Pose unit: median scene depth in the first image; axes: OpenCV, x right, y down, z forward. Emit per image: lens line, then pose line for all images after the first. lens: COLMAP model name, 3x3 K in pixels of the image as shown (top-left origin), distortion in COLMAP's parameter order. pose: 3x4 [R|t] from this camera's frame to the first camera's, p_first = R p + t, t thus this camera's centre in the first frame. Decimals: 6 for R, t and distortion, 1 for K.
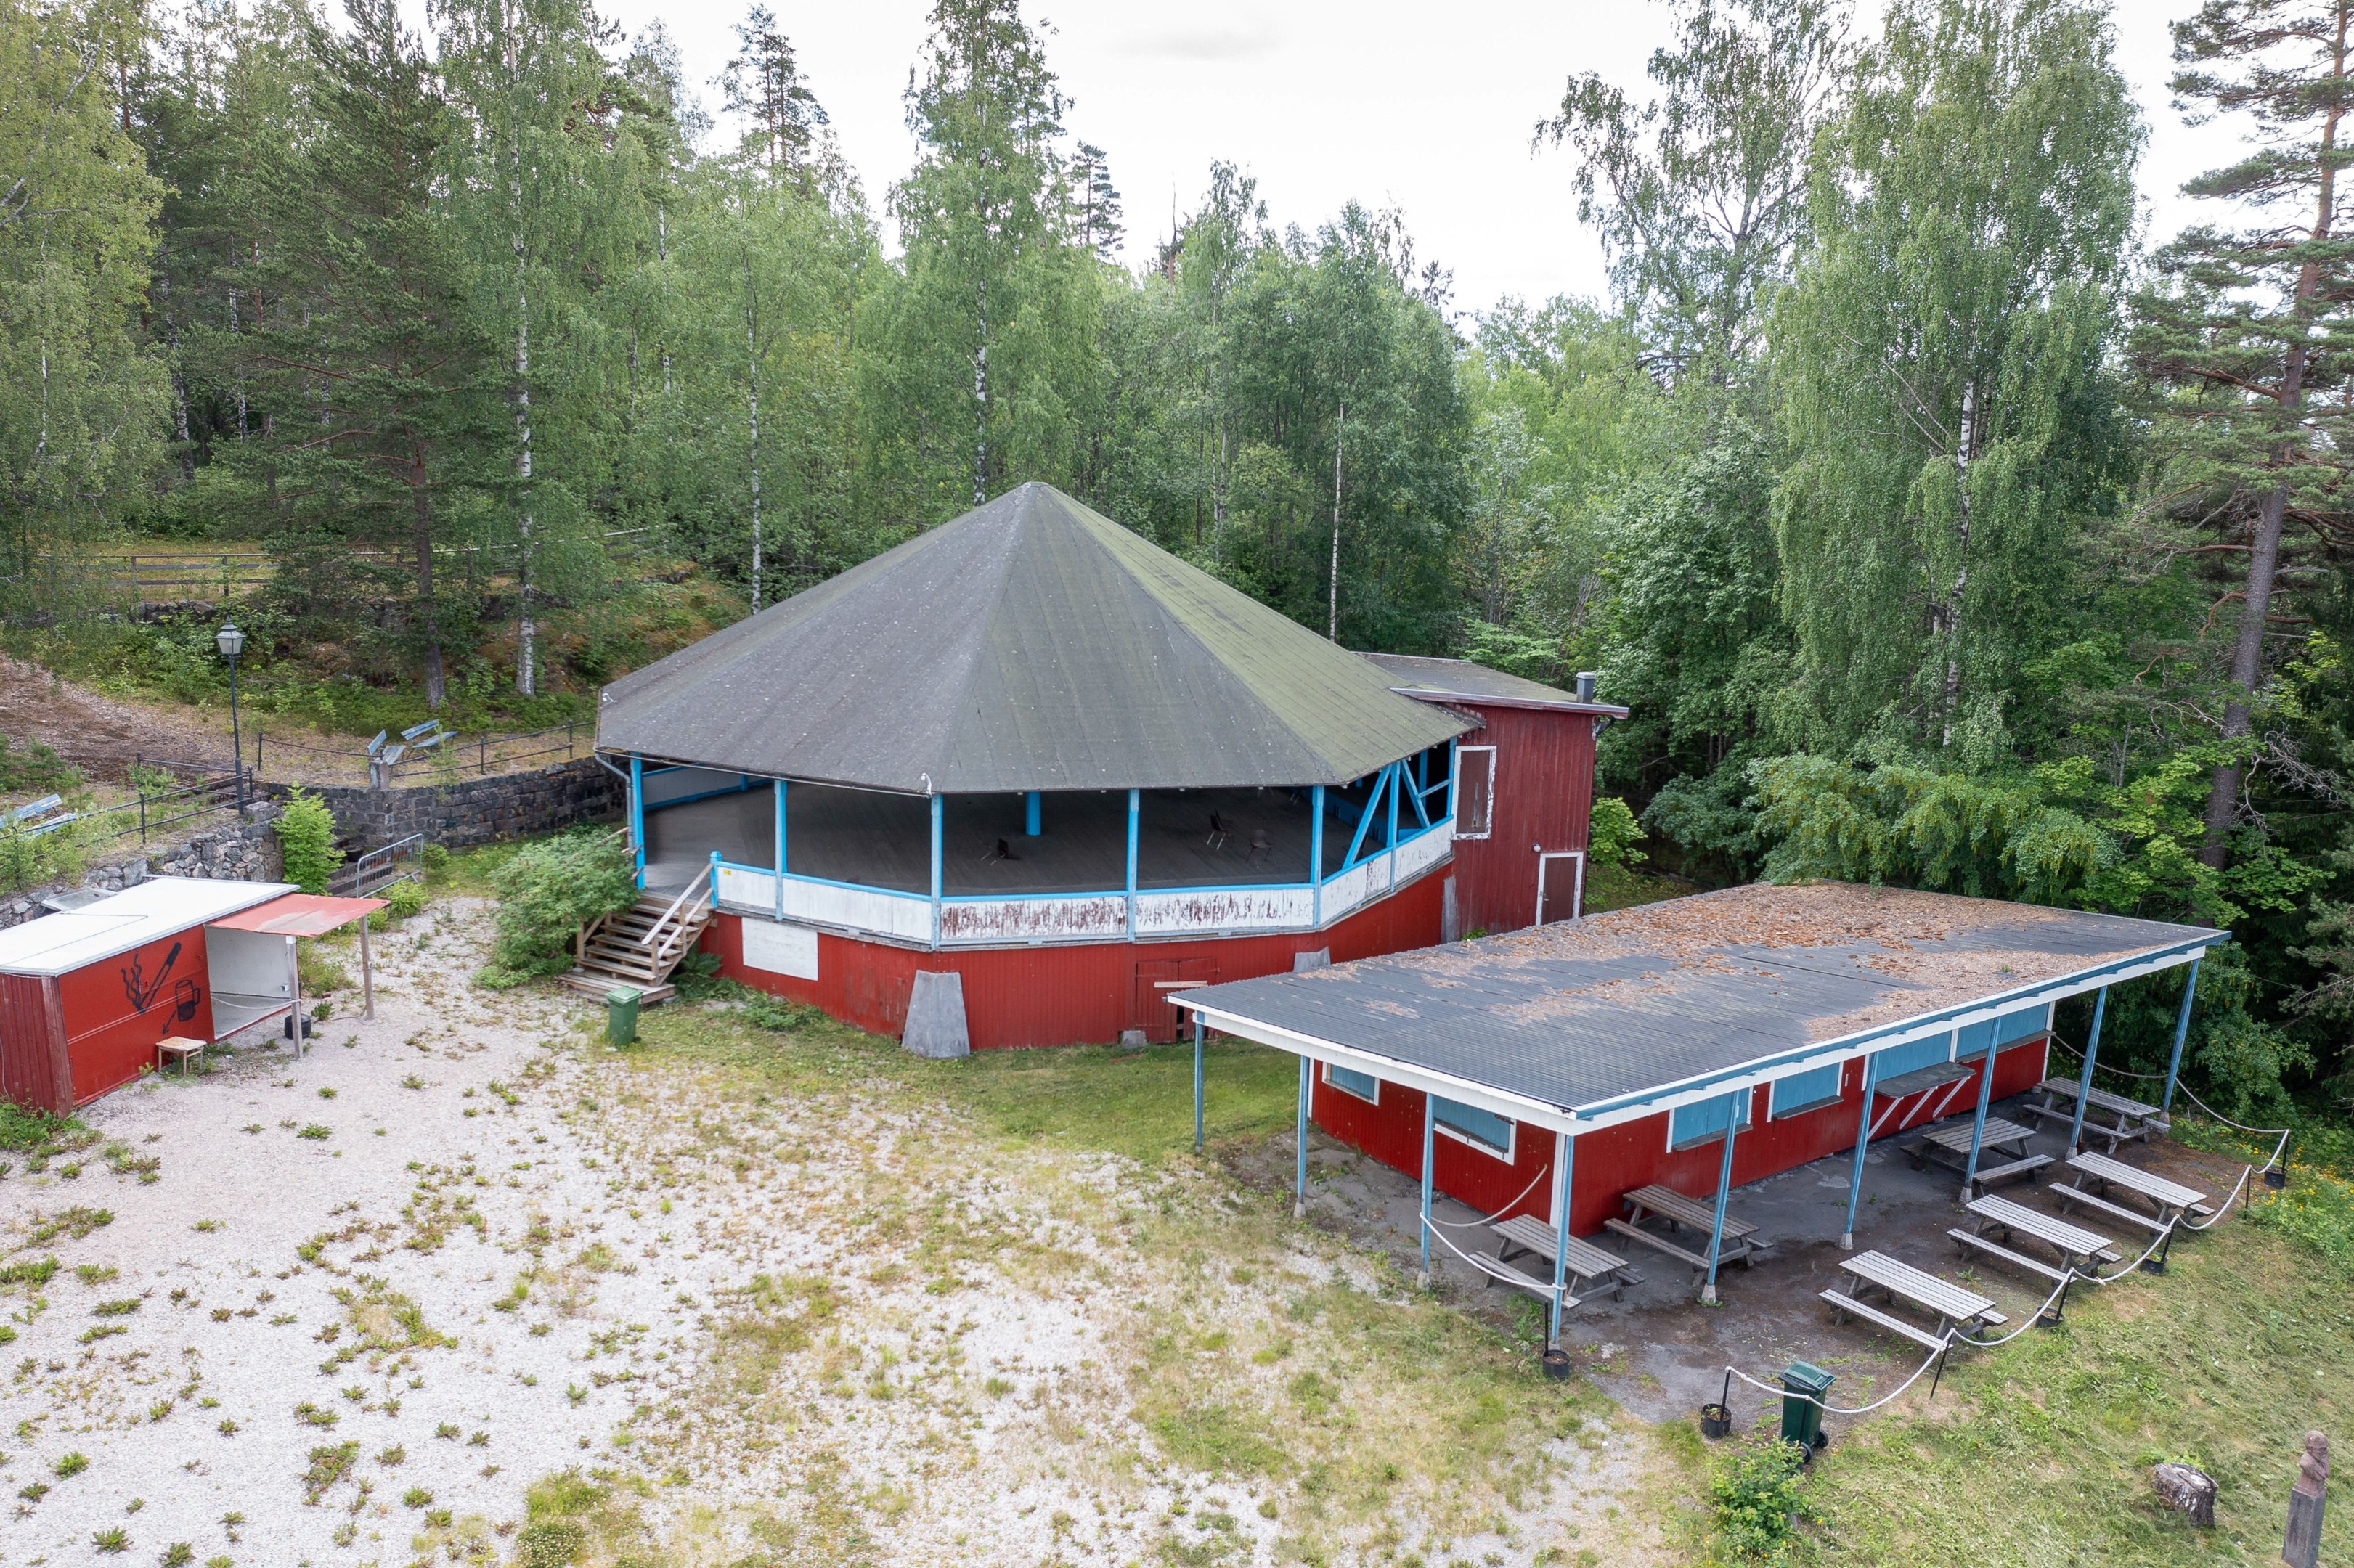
lens RADIAL K [[1853.4, 0, 1177.0], [0, 1853.4, 784.0], [0, 0, 1]] dist [-0.009087, -0.003480]
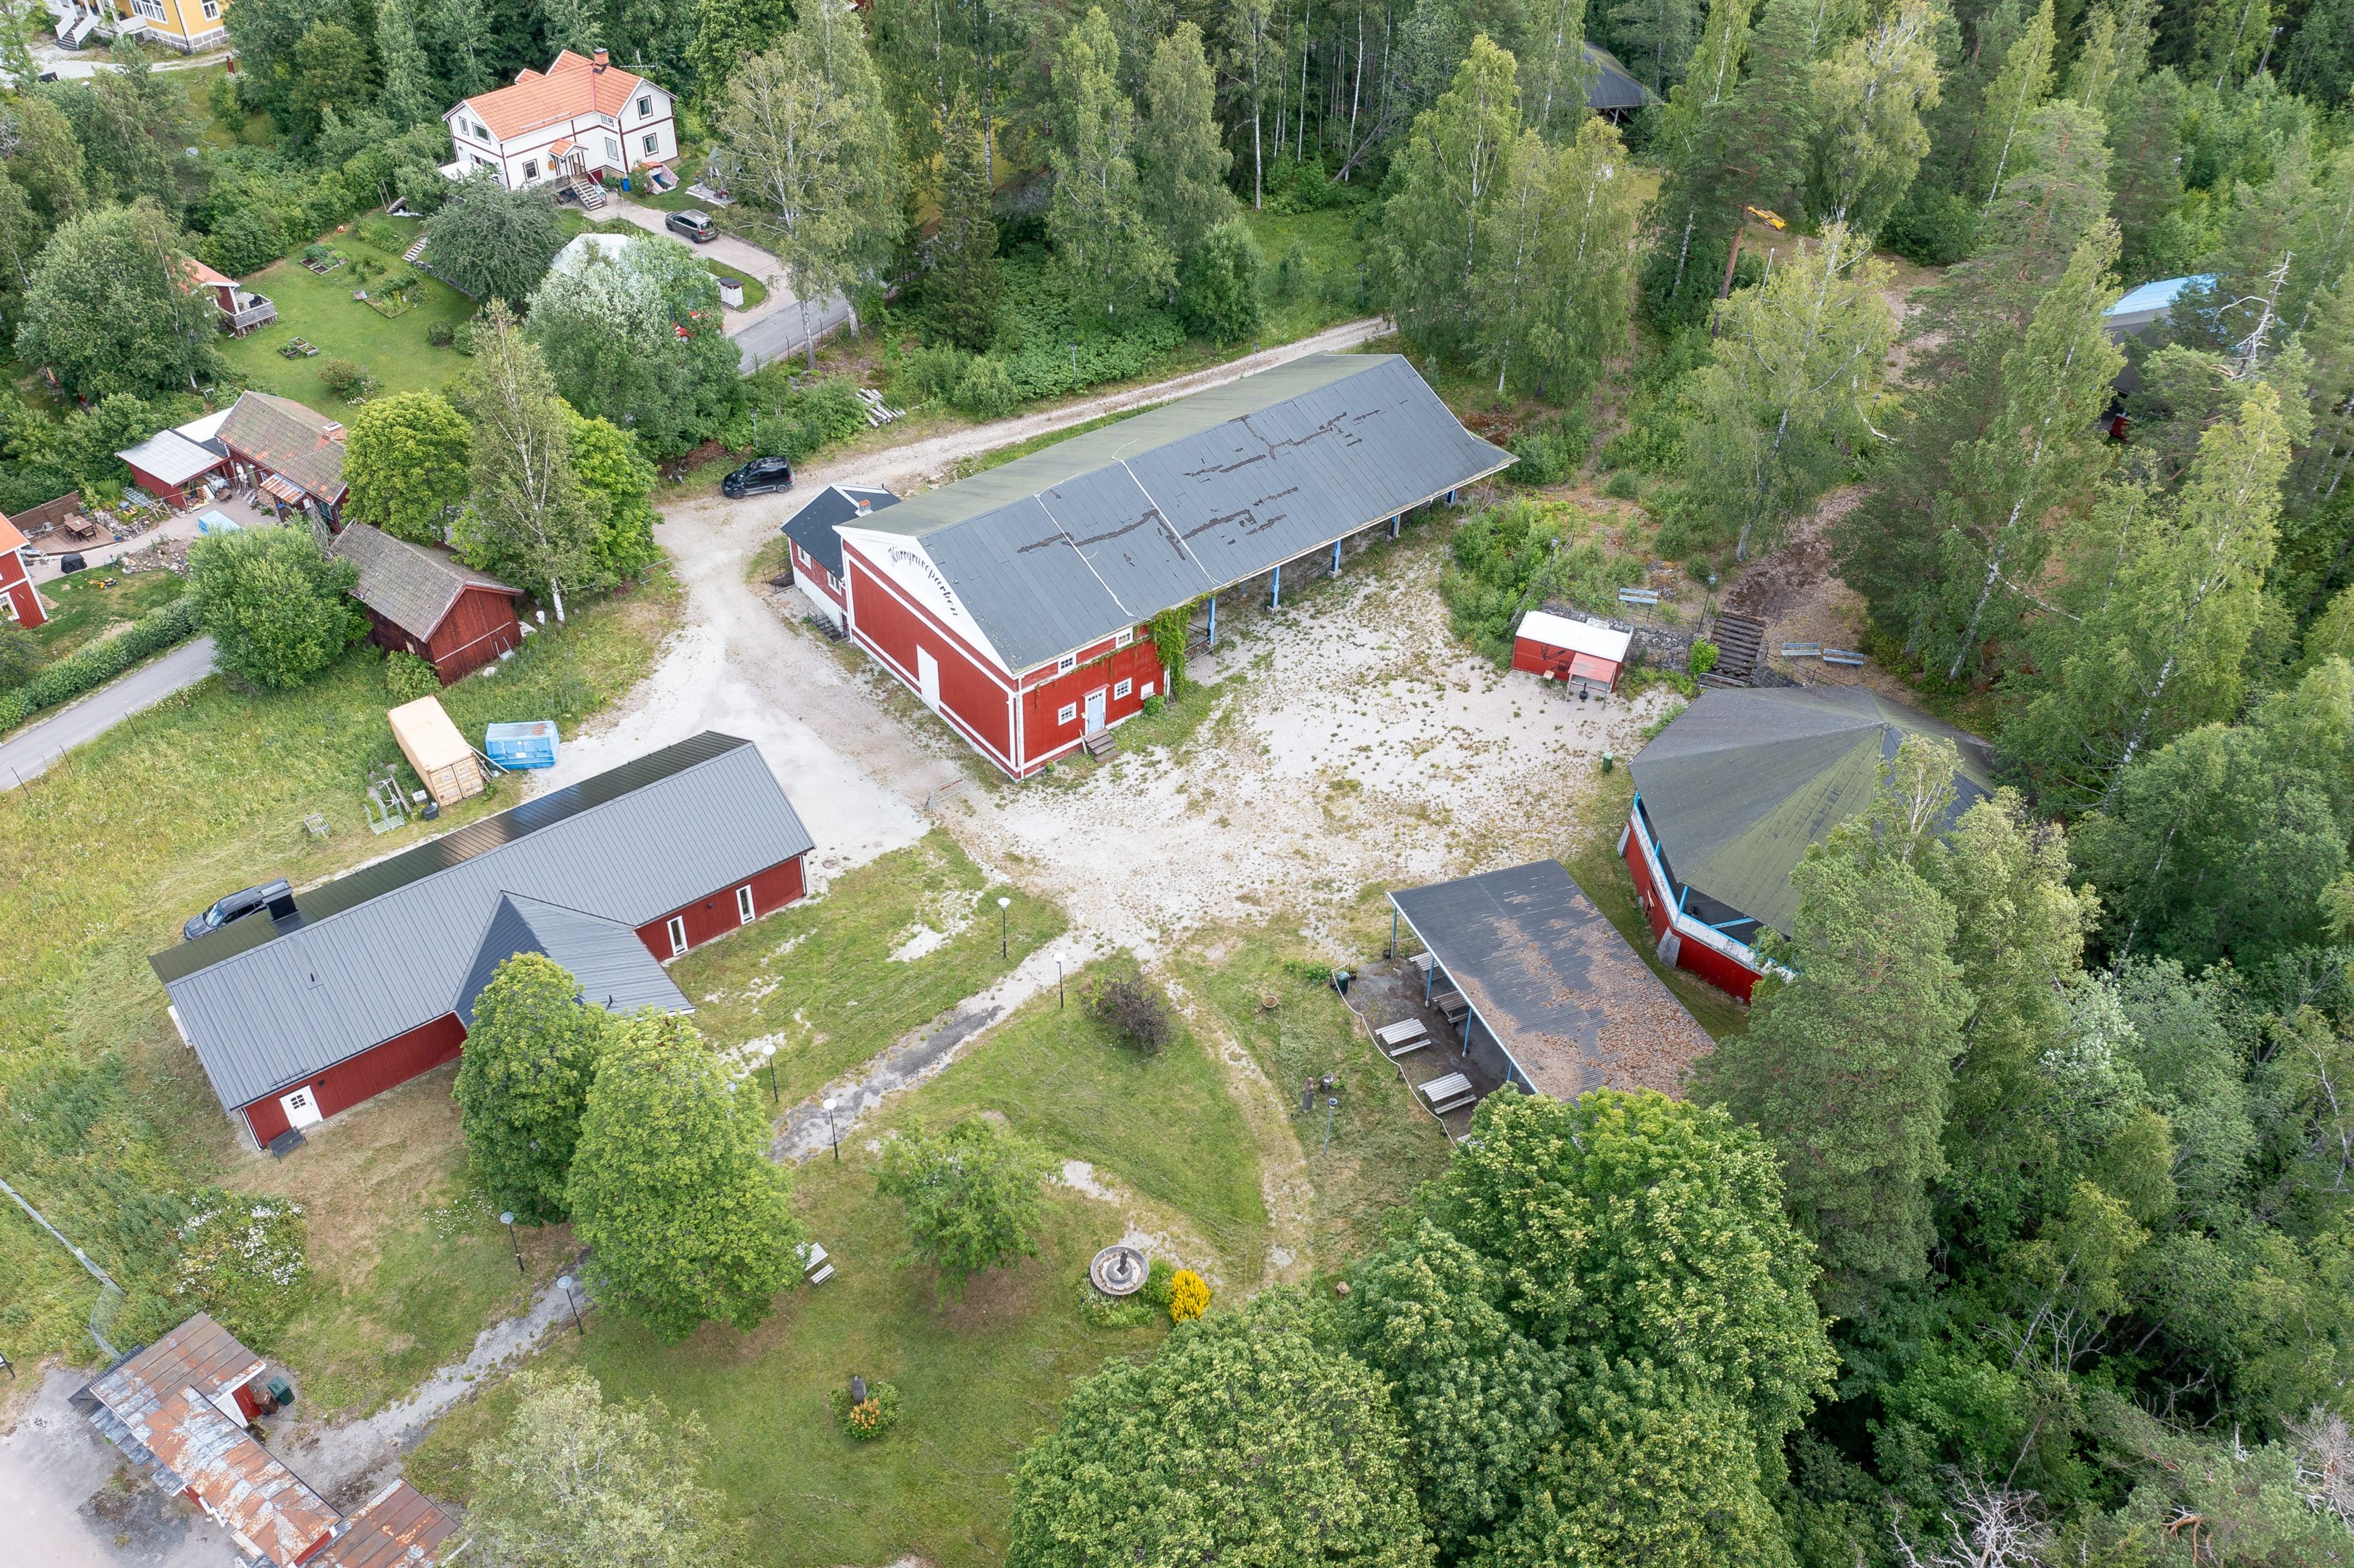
lens RADIAL K [[1853.4, 0, 1177.0], [0, 1853.4, 784.0], [0, 0, 1]] dist [-0.009087, -0.003480]
pose [[-0.204063, 0.604055, -0.770374, 1.889803], [-0.221462, 0.738047, 0.637370, -1.400073], [0.953579, 0.300672, -0.016832, 0.400527]]
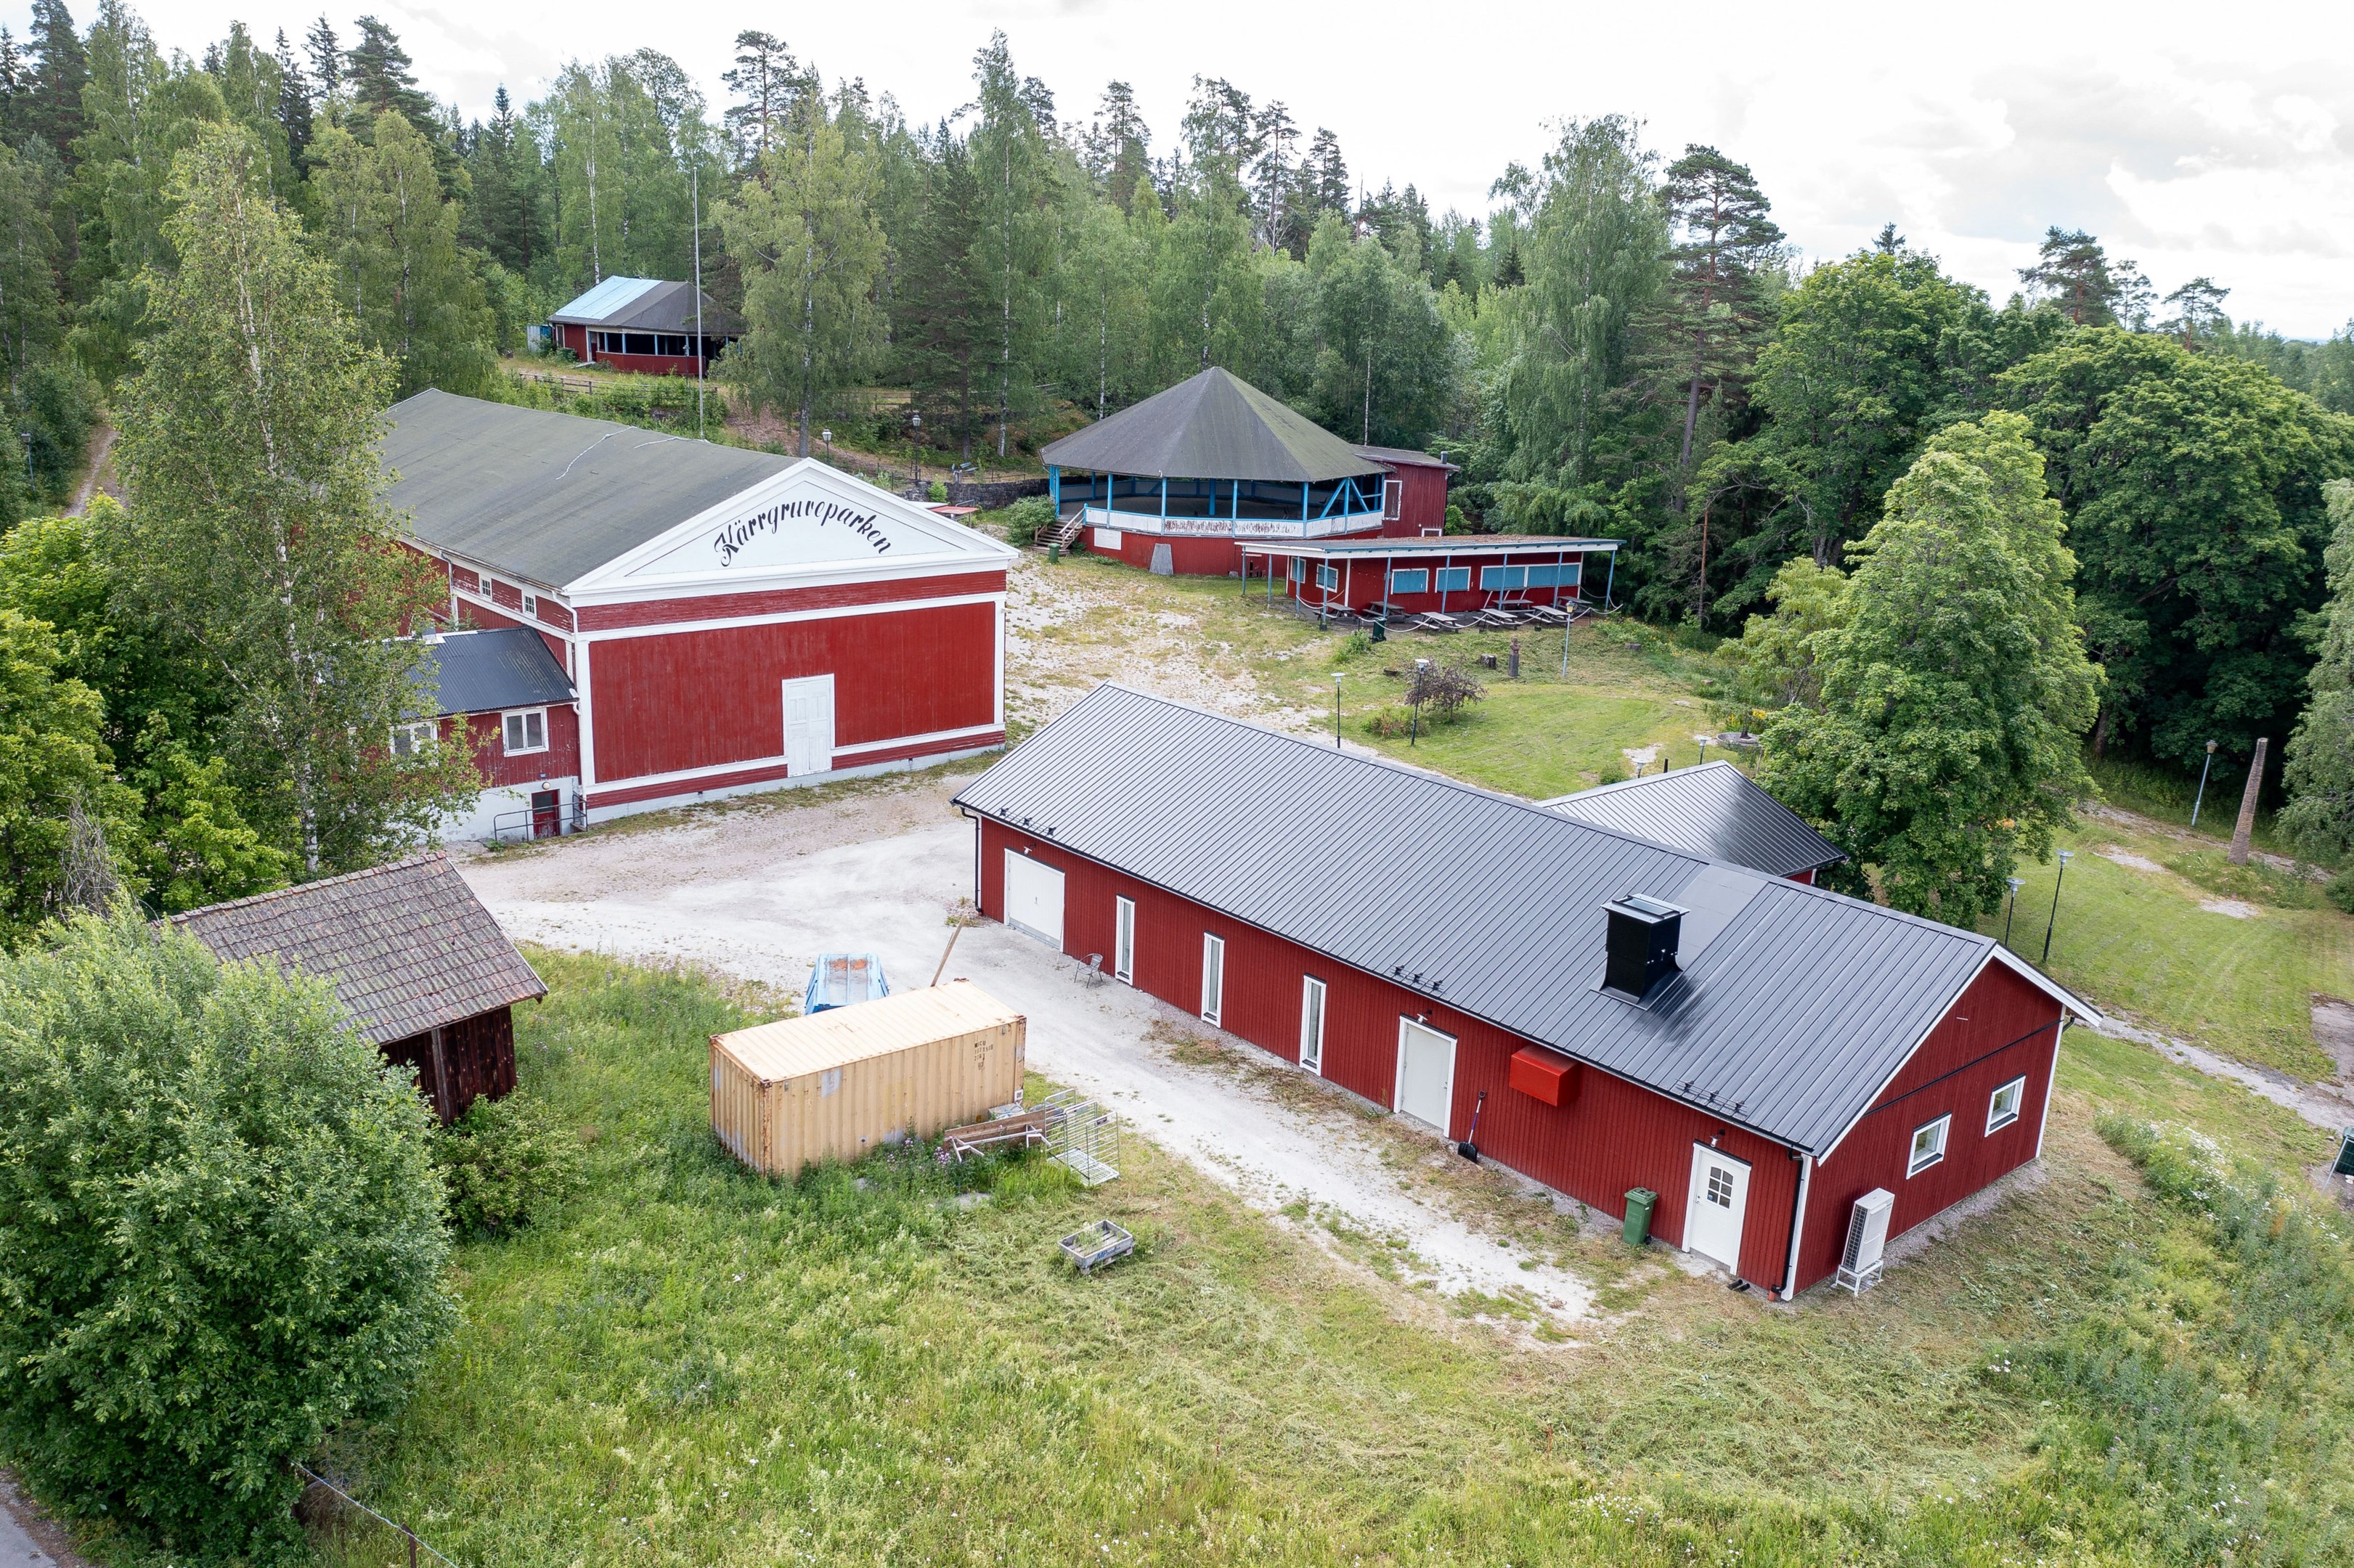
lens RADIAL K [[1853.4, 0, 1177.0], [0, 1853.4, 784.0], [0, 0, 1]] dist [-0.009087, -0.003480]
pose [[0.985118, 0.052876, -0.163544, 0.353301], [-0.041925, 0.996686, 0.069705, 0.255574], [0.166688, -0.061812, 0.984070, -1.698748]]
